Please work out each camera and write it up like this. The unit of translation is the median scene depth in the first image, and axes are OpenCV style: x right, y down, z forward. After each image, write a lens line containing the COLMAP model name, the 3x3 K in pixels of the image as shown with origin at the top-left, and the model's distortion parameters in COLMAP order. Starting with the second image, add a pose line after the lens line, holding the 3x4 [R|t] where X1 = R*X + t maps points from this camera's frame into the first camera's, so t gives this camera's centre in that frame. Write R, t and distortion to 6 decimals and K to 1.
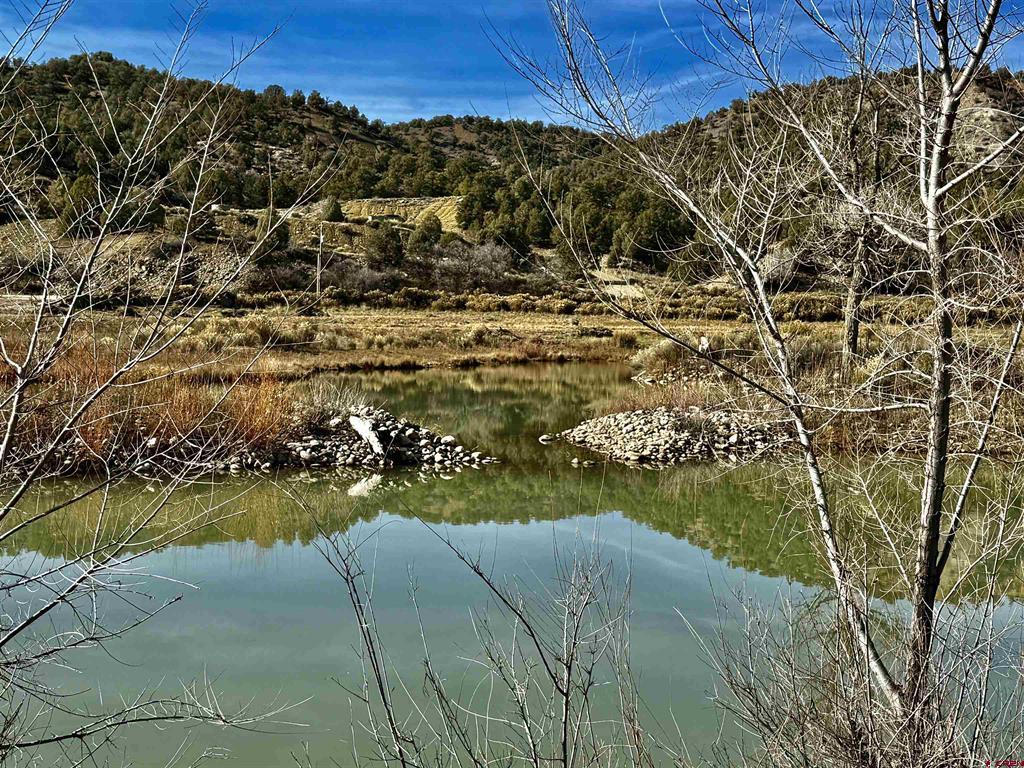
lens RADIAL K [[1367.6, 0, 510.3], [0, 1367.6, 383.7], [0, 0, 1]] dist [0.135177, 0.000000]
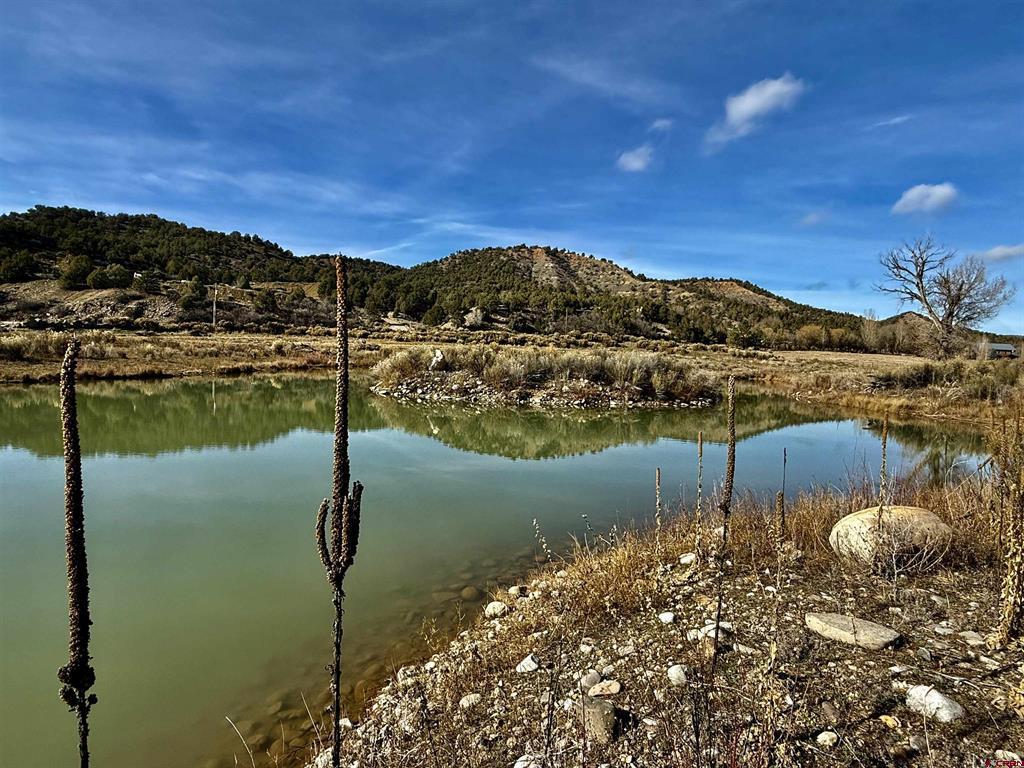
lens RADIAL K [[539.1, 0, 509.3], [0, 539.1, 382.0], [0, 0, 1]] dist [-0.001088, -0.000202]
pose [[0.964104, -0.004279, 0.265489, 0.030958], [-0.001195, 0.999790, 0.020452, -0.006534], [-0.265521, -0.020035, 0.963897, 0.216542]]
